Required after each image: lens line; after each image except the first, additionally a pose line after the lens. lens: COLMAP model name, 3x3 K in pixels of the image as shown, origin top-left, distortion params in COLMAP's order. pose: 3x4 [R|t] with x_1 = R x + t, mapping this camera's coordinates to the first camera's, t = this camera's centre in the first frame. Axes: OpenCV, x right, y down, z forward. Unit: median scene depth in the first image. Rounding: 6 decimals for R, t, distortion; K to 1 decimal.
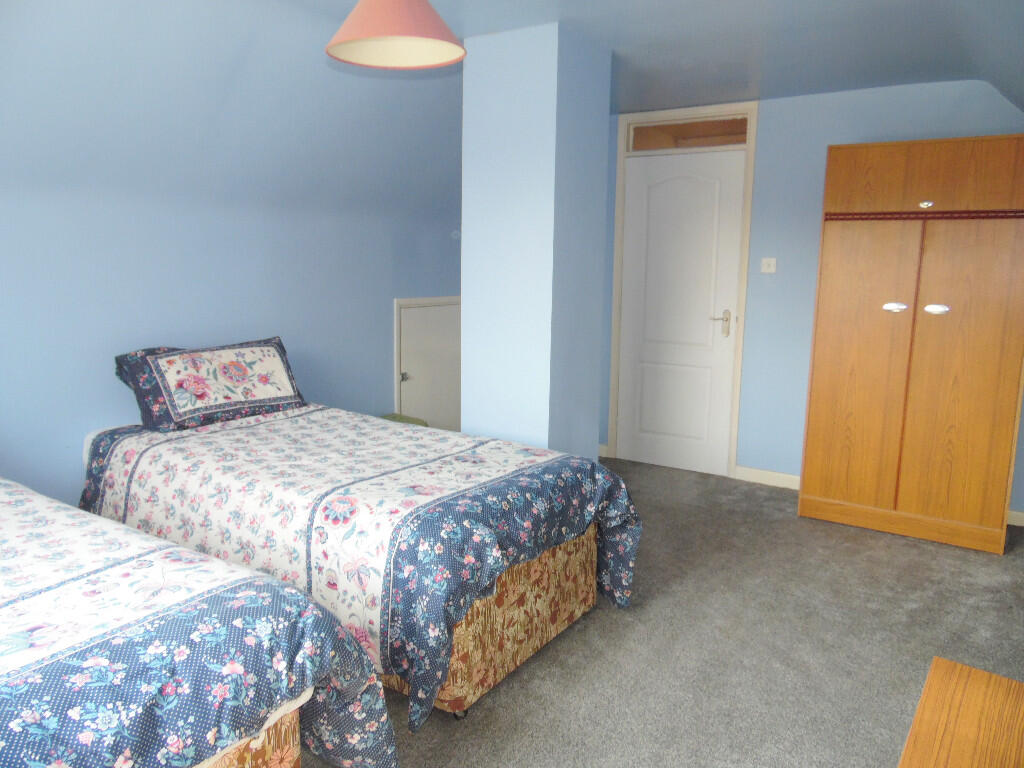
lens RADIAL K [[769.4, 0, 511.8], [0, 769.4, 382.1], [0, 0, 1]] dist [-0.004331, 0.017876]
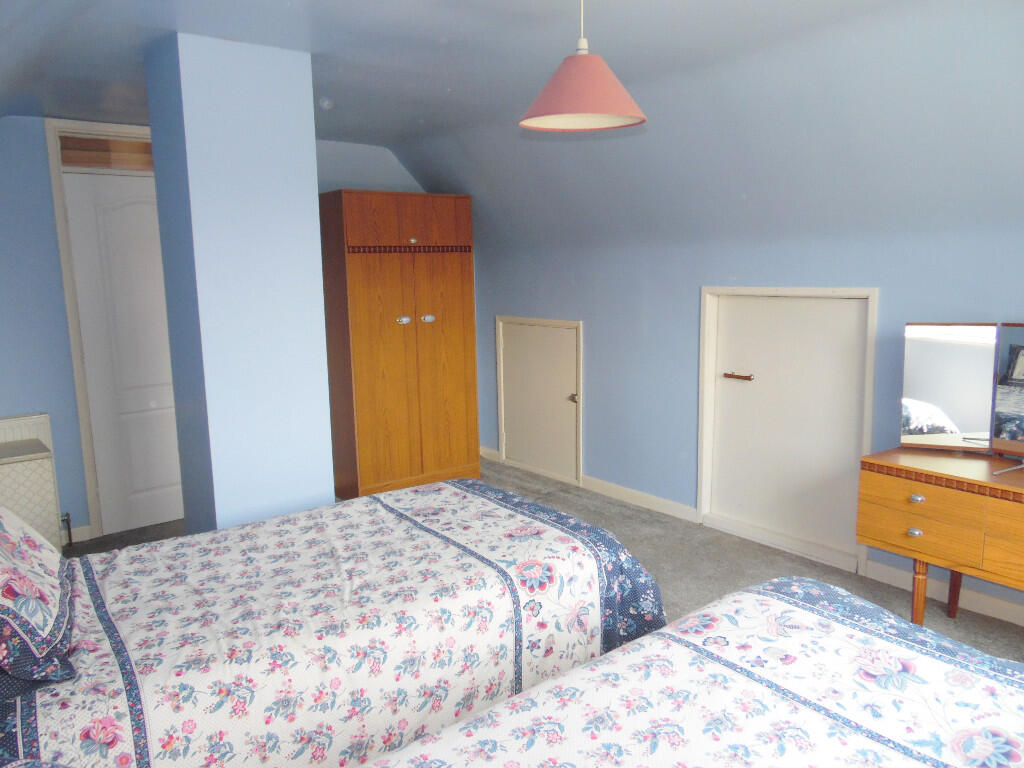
lens RADIAL K [[769.4, 0, 512.1], [0, 769.4, 383.7], [0, 0, 1]] dist [-0.004331, 0.017876]
pose [[0.305161, -0.171690, 0.936696, -1.029844], [0.178042, 0.976556, 0.120993, -0.178166], [-0.935509, 0.129849, 0.328575, 0.641625]]
